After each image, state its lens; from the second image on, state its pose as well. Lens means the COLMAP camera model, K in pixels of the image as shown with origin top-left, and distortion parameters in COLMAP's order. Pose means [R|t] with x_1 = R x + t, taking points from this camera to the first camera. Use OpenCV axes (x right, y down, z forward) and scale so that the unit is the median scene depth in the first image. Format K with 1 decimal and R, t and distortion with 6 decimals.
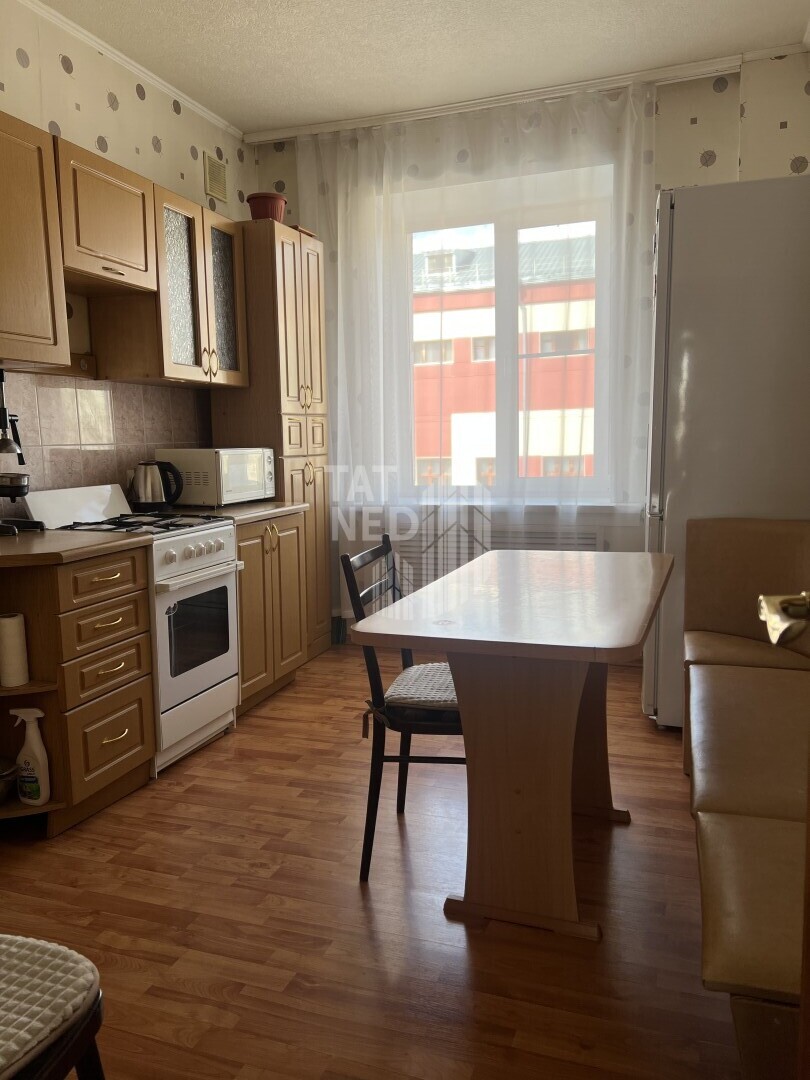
lens RADIAL K [[802.8, 0, 406.7], [0, 802.8, 539.9], [0, 0, 1]] dist [0.066292, -0.079281]
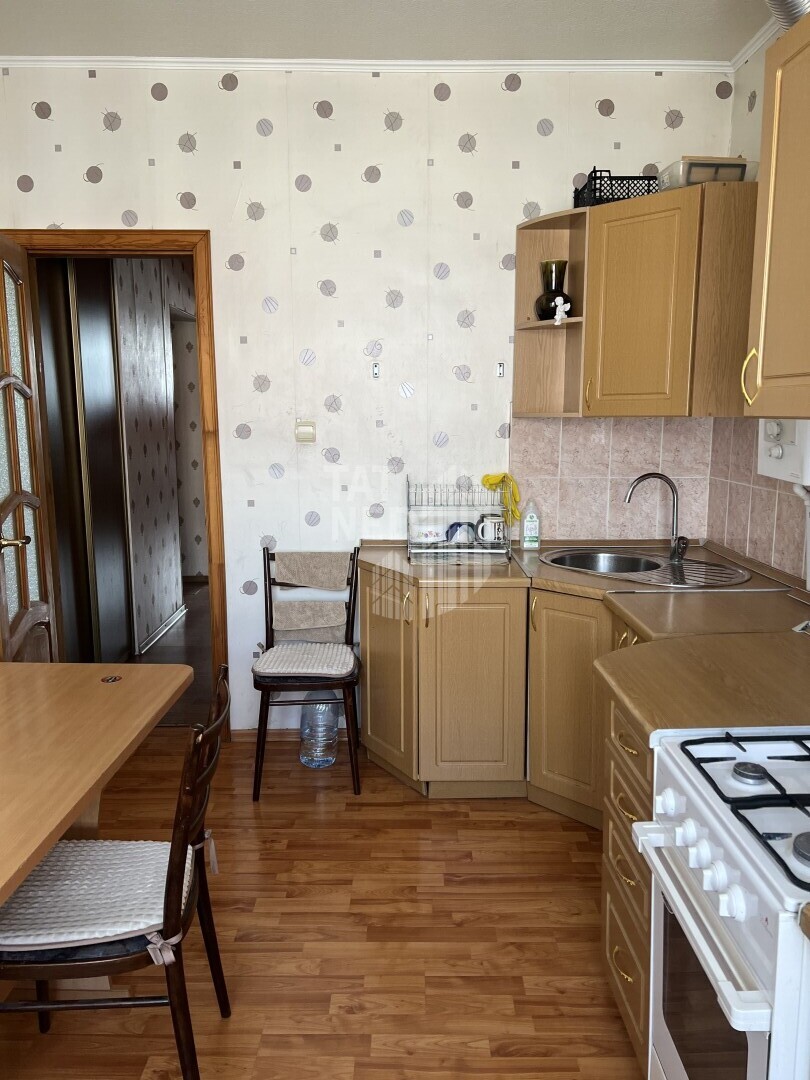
lens RADIAL K [[802.8, 0, 406.9], [0, 802.8, 537.2], [0, 0, 1]] dist [0.066292, -0.079281]
pose [[-0.938088, 0.072134, -0.338803, 0.020227], [-0.024709, 0.961651, 0.273161, -0.266055], [0.345514, 0.264620, -0.900331, 1.349285]]
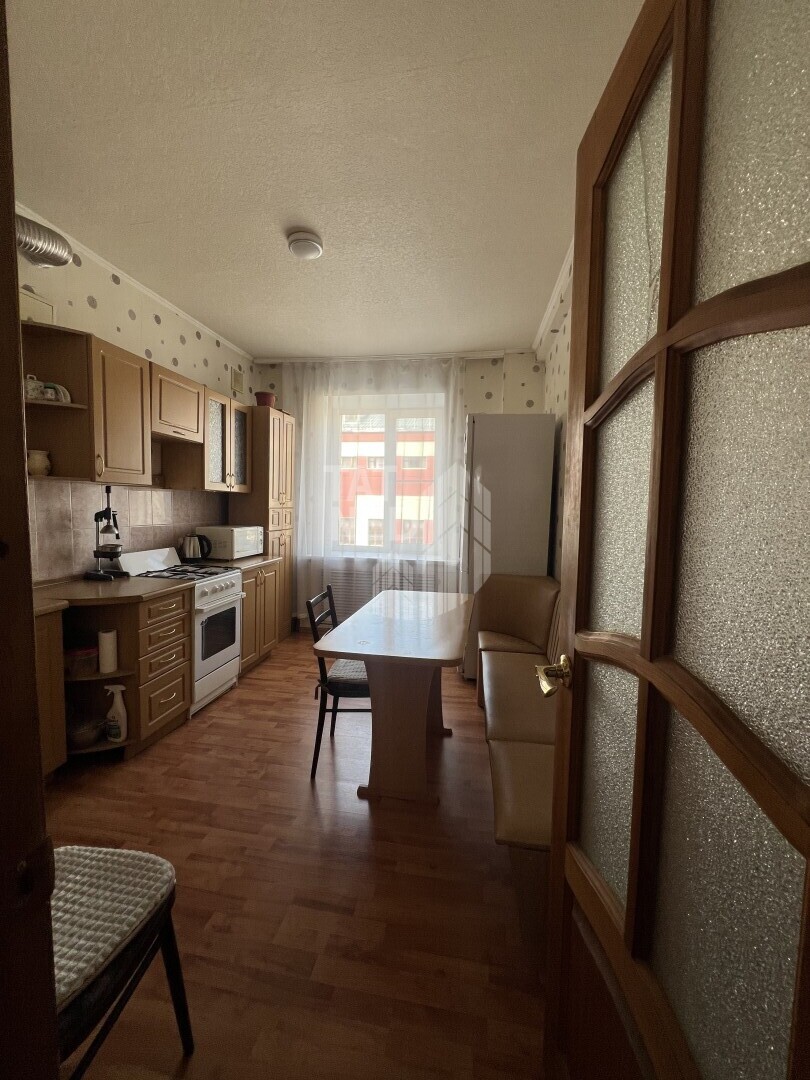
lens RADIAL K [[430.2, 0, 405.0], [0, 430.2, 532.9], [0, 0, 1]] dist [-0.003408, 0.000897]
pose [[0.984487, 0.028957, 0.173050, -0.024707], [-0.017659, 0.997632, -0.066471, -0.055783], [-0.174565, 0.062384, 0.982667, -0.021115]]
